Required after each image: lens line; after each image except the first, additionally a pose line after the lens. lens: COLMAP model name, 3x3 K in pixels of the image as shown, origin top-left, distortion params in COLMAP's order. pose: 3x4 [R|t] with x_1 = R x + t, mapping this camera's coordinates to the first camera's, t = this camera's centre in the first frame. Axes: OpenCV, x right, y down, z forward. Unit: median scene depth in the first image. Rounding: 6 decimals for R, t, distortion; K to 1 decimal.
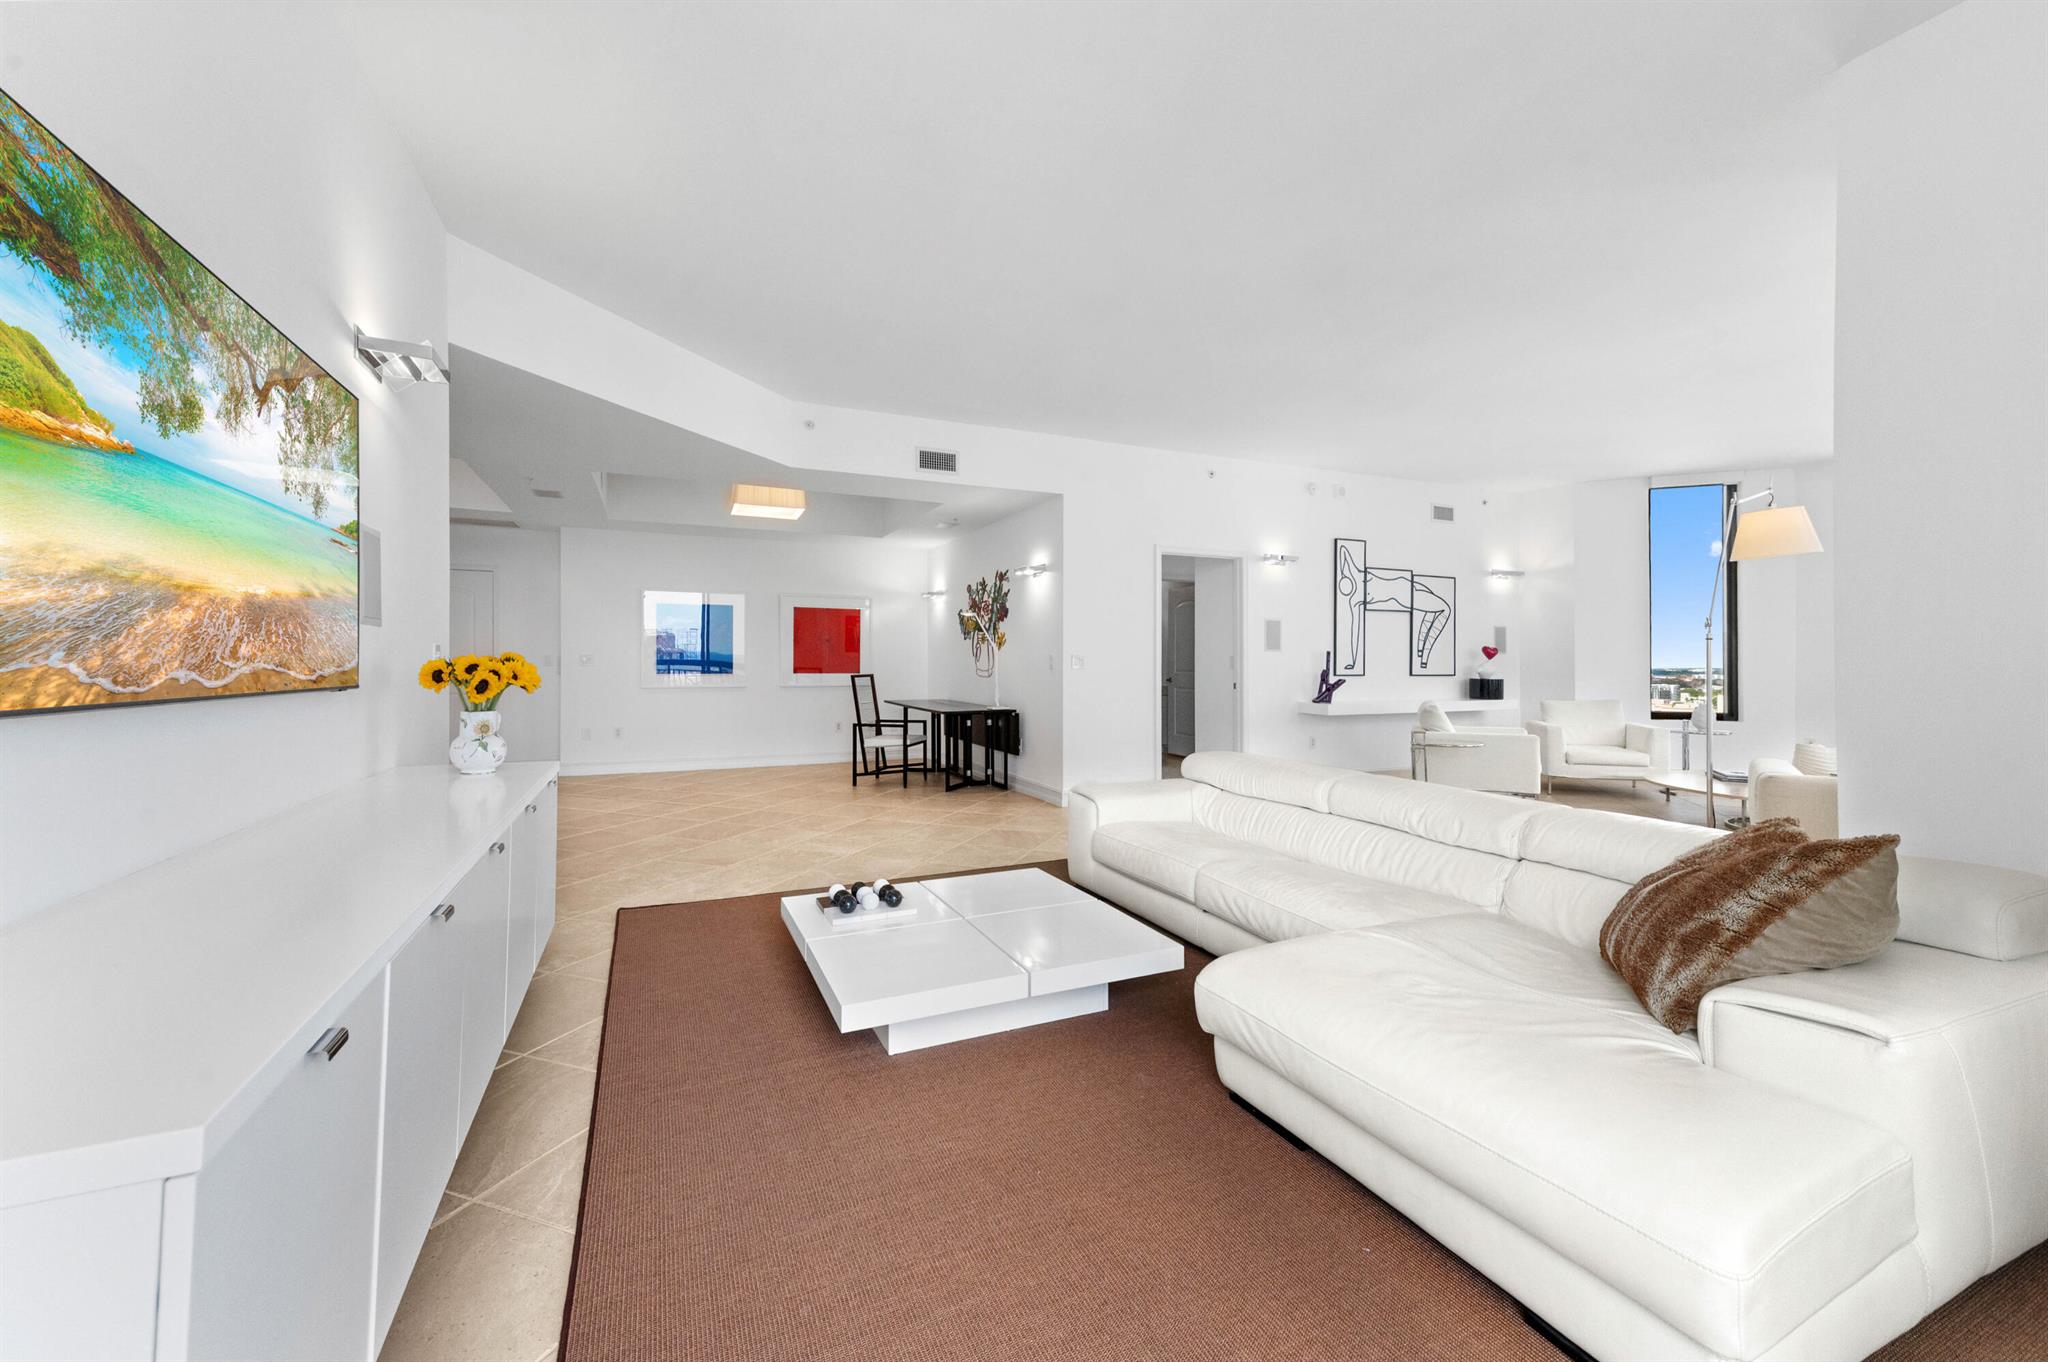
lens RADIAL K [[840.5, 0, 1025.8], [0, 840.5, 659.4], [0, 0, 1]] dist [-0.000811, -0.000173]
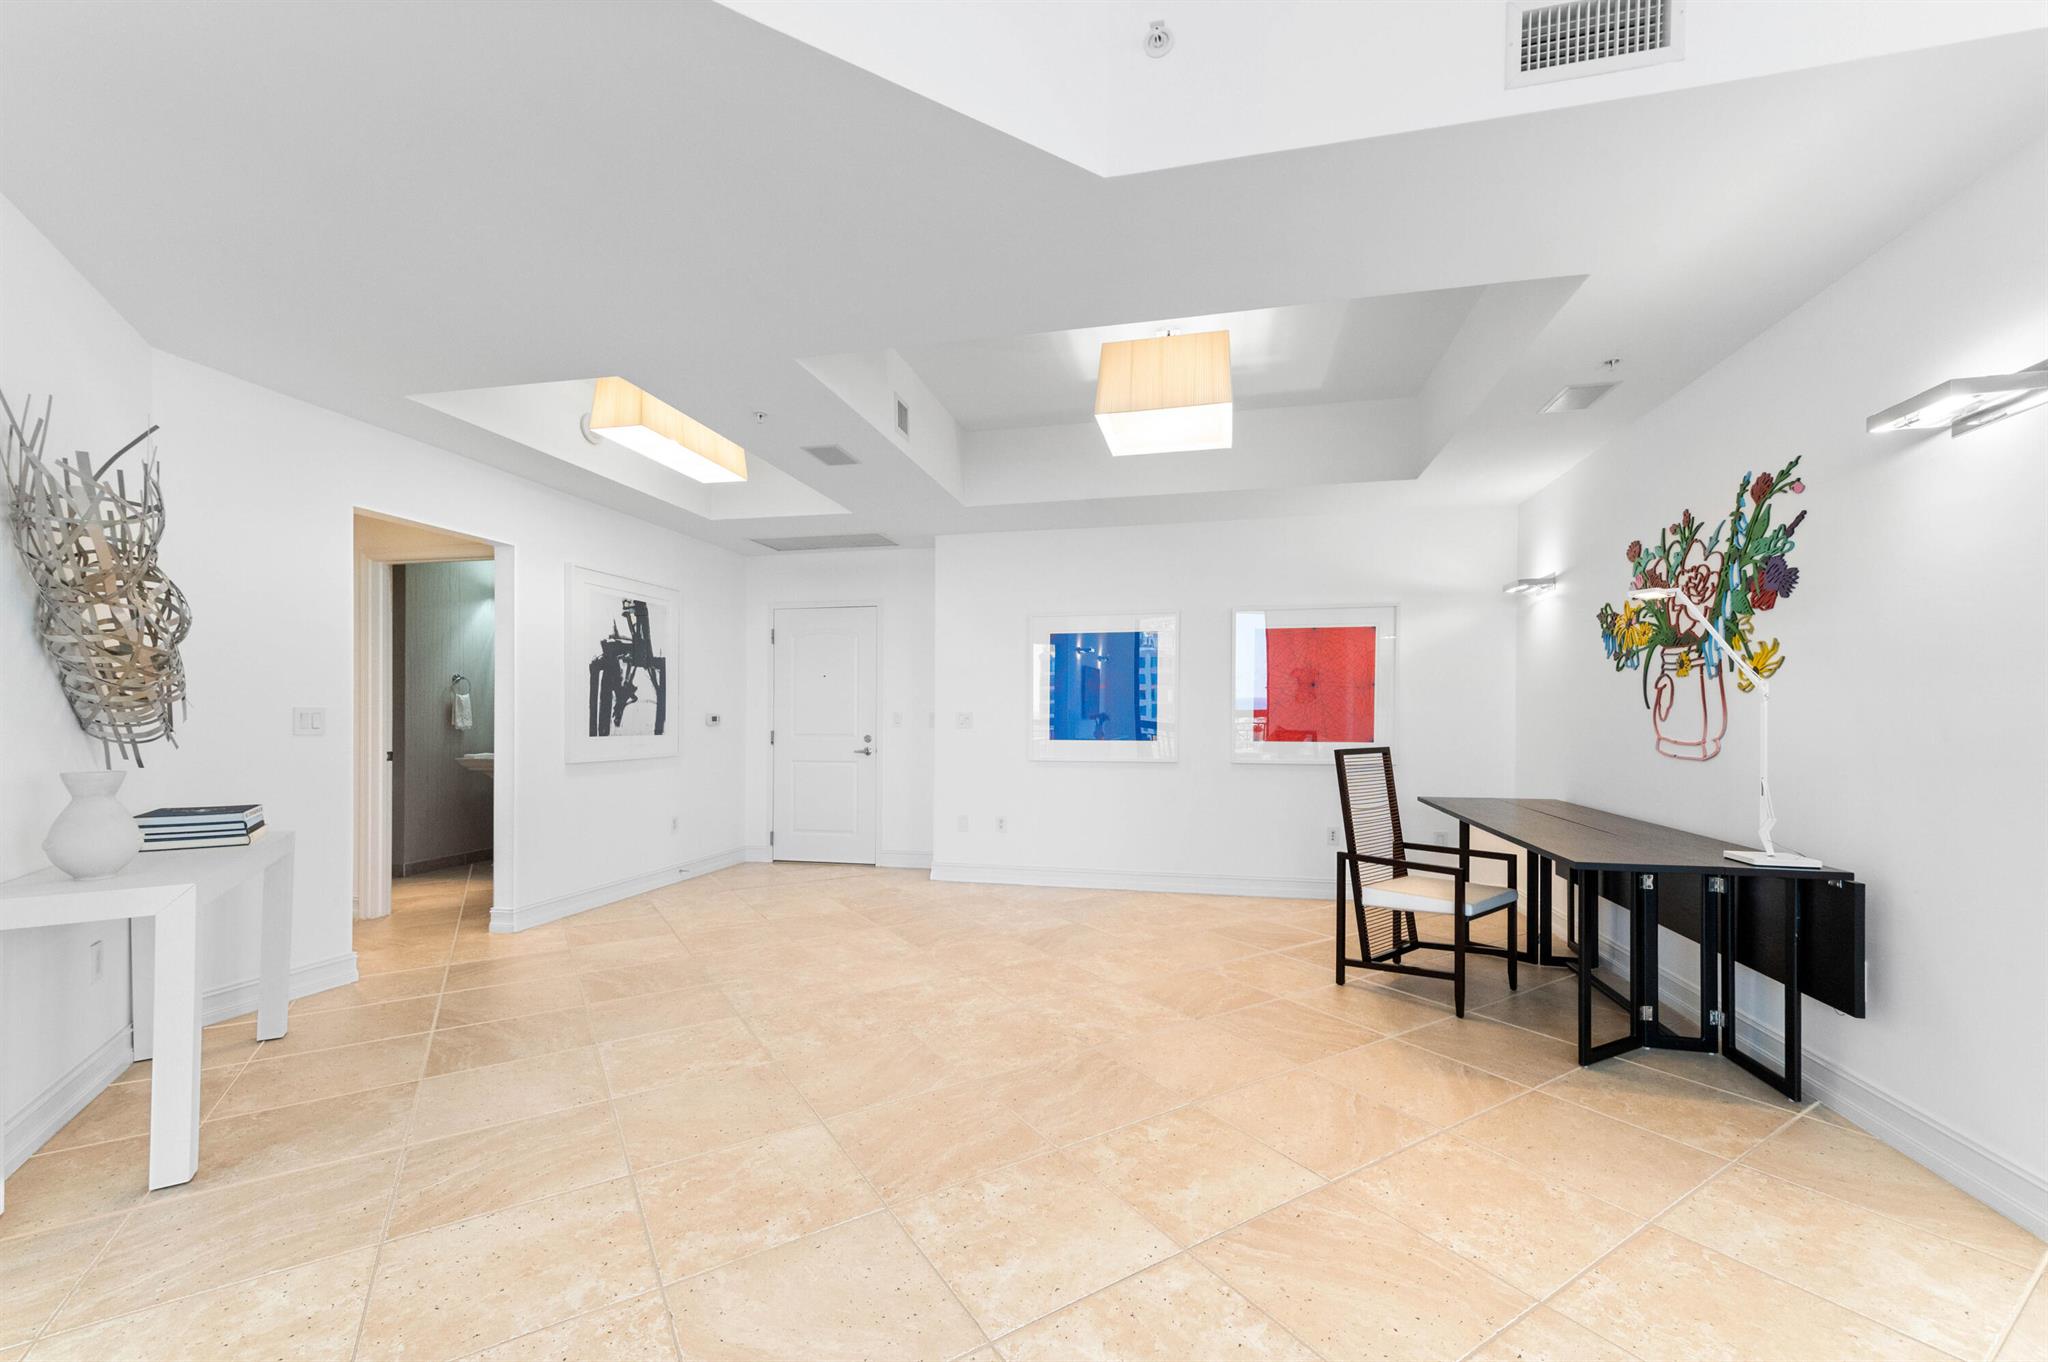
lens RADIAL K [[810.8, 0, 1026.7], [0, 810.8, 734.3], [0, 0, 1]] dist [0.009675, 0.000338]
pose [[0.798095, 0.007980, -0.602479, -0.067785], [0.003938, 0.999822, 0.018461, 0.000421], [0.602519, -0.017106, 0.797921, 0.513011]]
